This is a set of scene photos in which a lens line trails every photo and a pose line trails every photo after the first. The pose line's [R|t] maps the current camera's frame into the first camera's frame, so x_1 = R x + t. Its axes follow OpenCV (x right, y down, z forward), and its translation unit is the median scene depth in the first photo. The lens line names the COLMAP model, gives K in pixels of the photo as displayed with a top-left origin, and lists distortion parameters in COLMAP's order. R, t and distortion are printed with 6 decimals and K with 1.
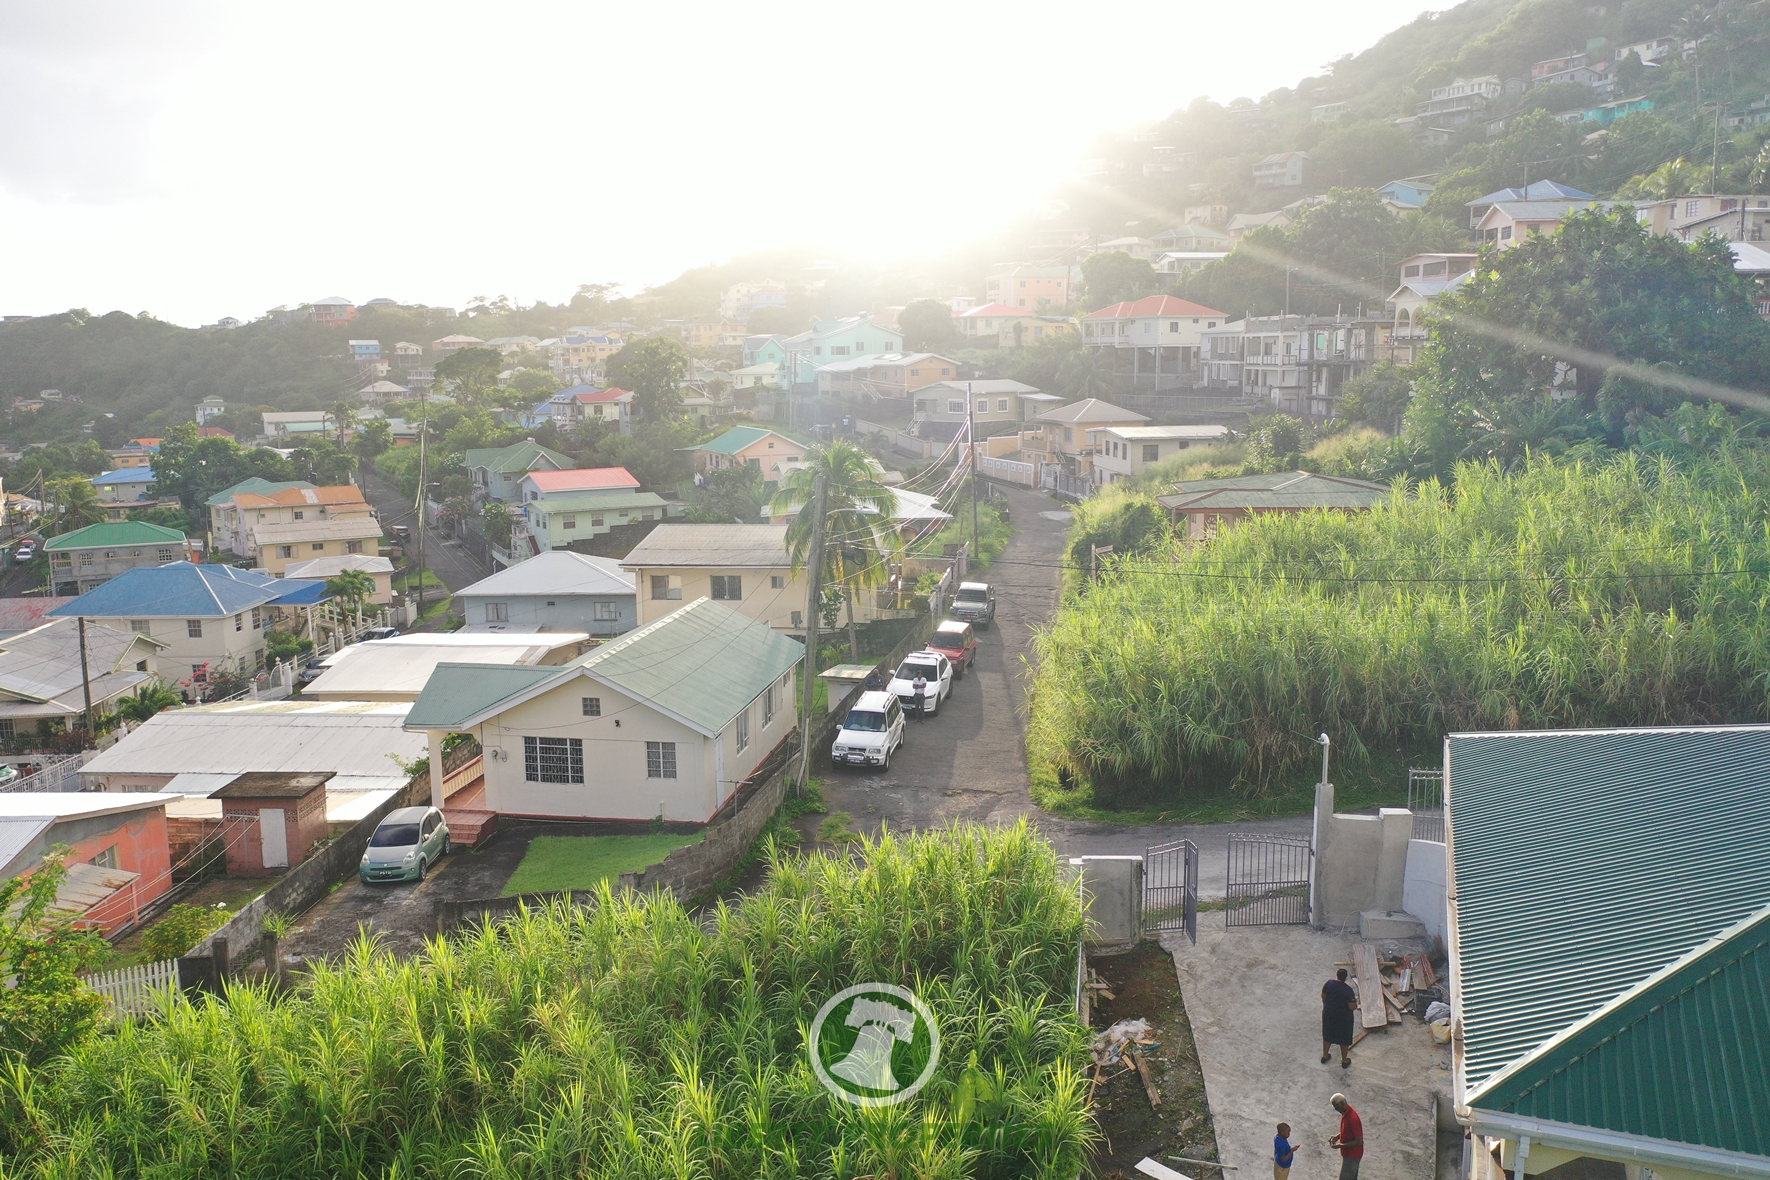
lens RADIAL K [[1392.0, 0, 884.0], [0, 1392.0, 583.4], [0, 0, 1]] dist [0.005345, -0.007599]
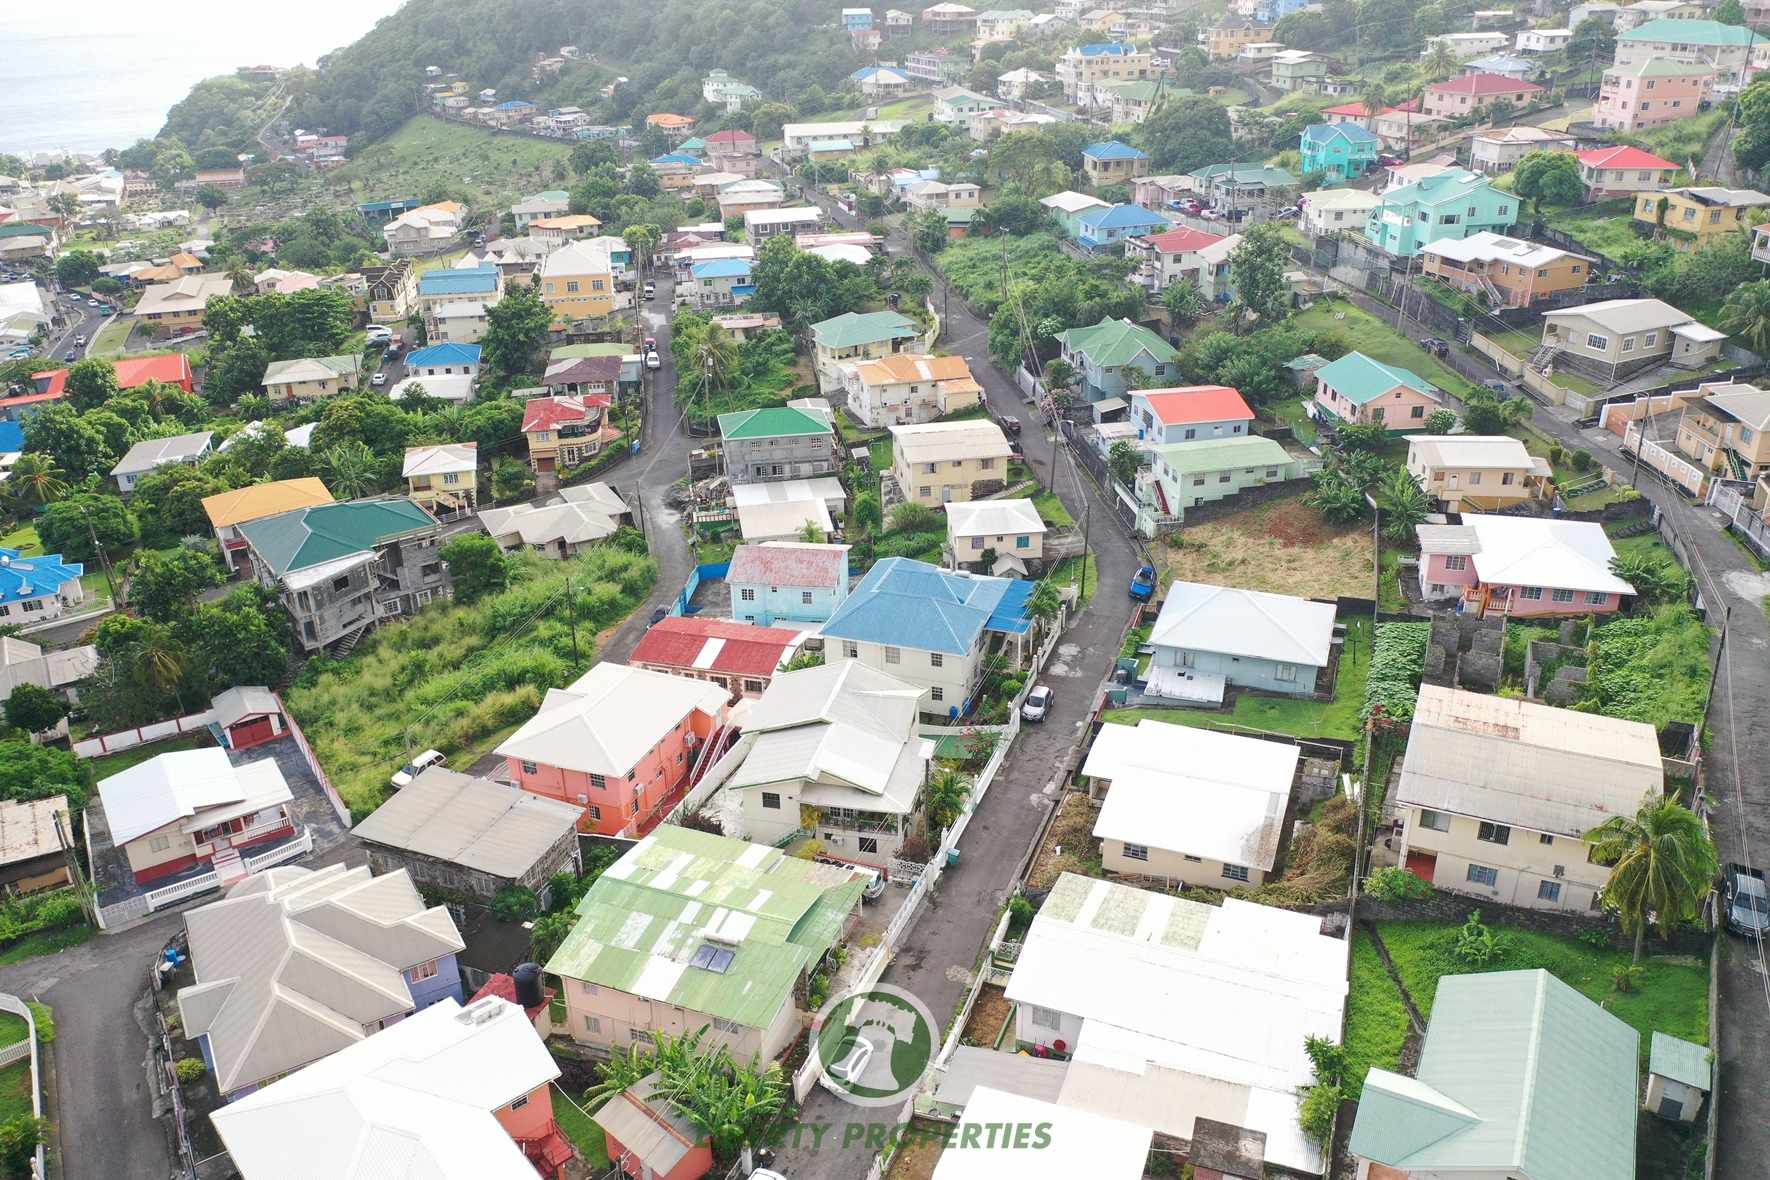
lens RADIAL K [[1392.7, 0, 888.4], [0, 1392.7, 594.5], [0, 0, 1]] dist [0.000299, 0.000850]
pose [[0.956032, 0.124447, -0.265547, -0.275346], [-0.045902, 0.957836, 0.283624, -0.426202], [0.289647, -0.258965, 0.921435, -0.101164]]
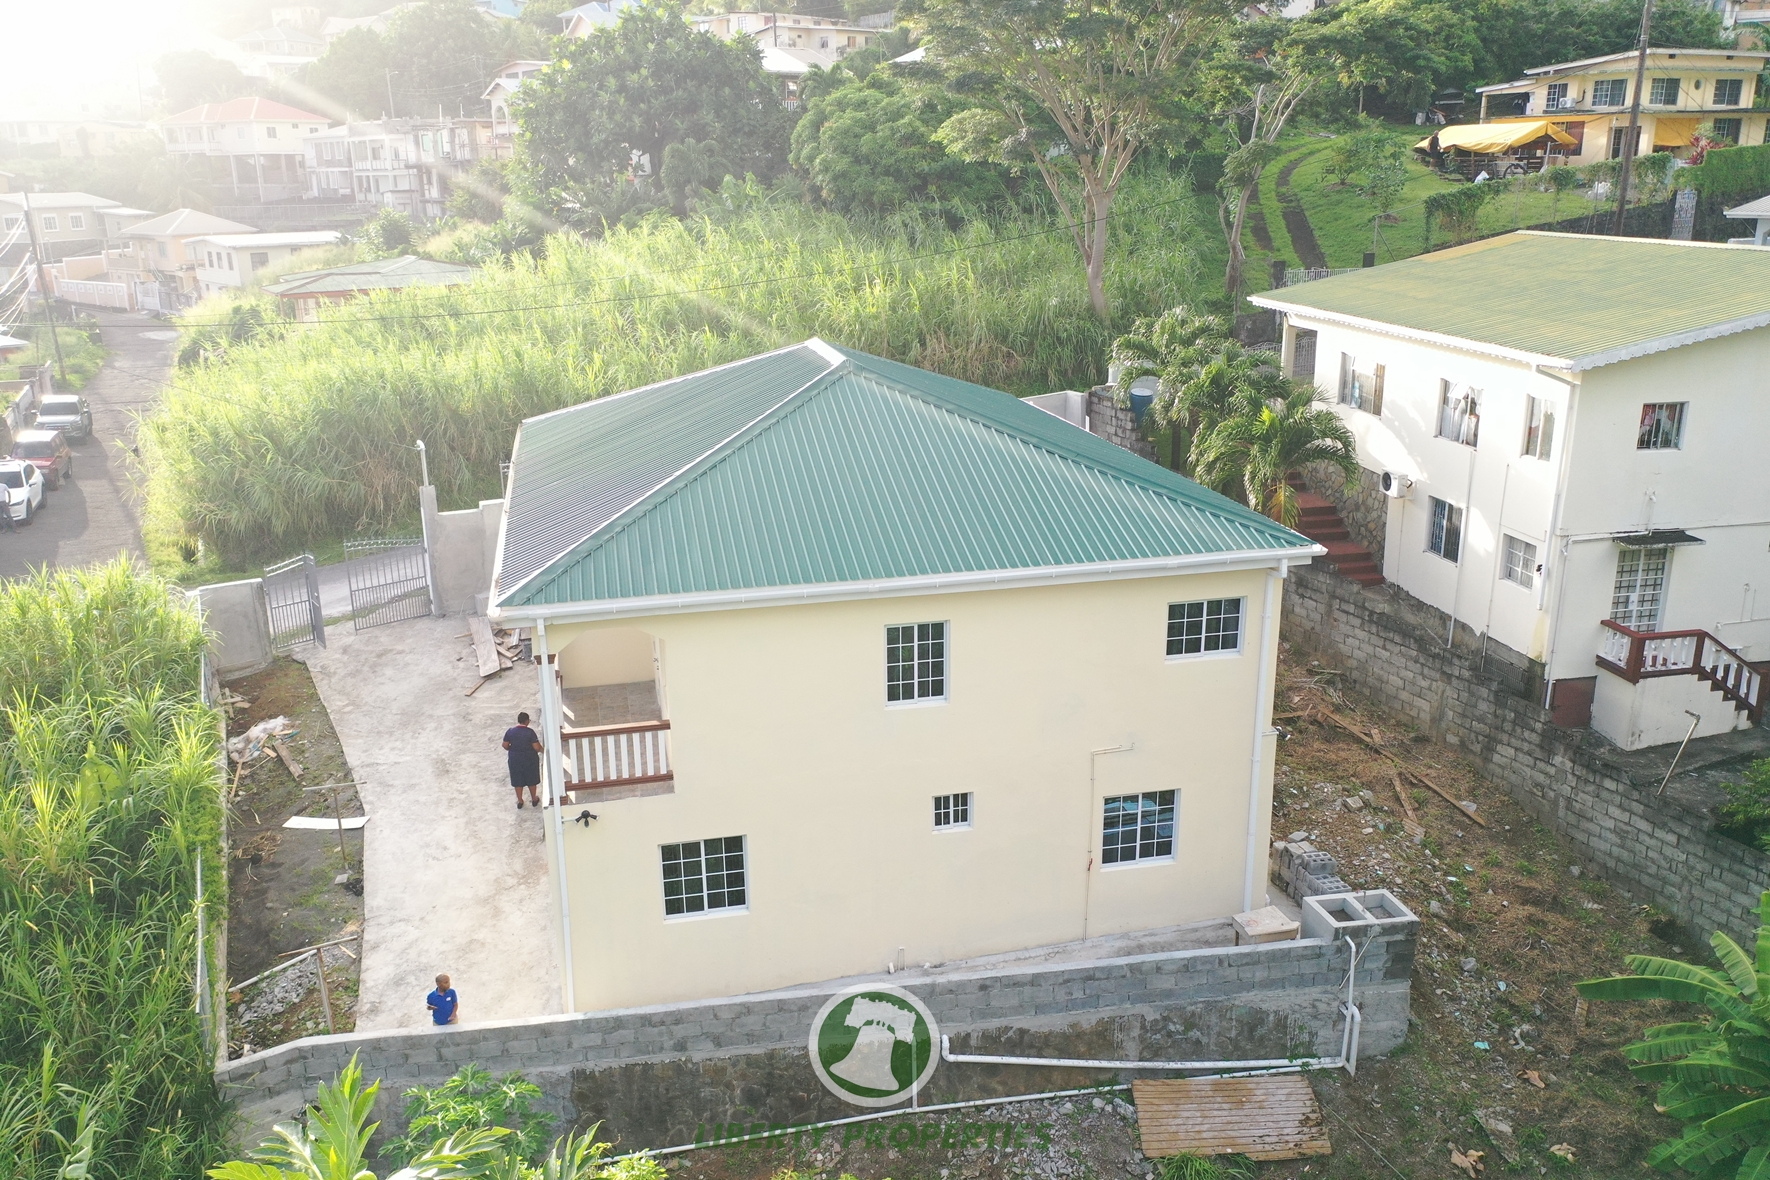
lens RADIAL K [[1392.0, 0, 884.0], [0, 1392.0, 583.4], [0, 0, 1]] dist [0.005345, -0.007599]
pose [[0.830149, -0.163700, 0.532968, 0.006241], [0.099094, 0.984027, 0.147893, 0.036352], [-0.548665, -0.069959, 0.833110, -0.050327]]
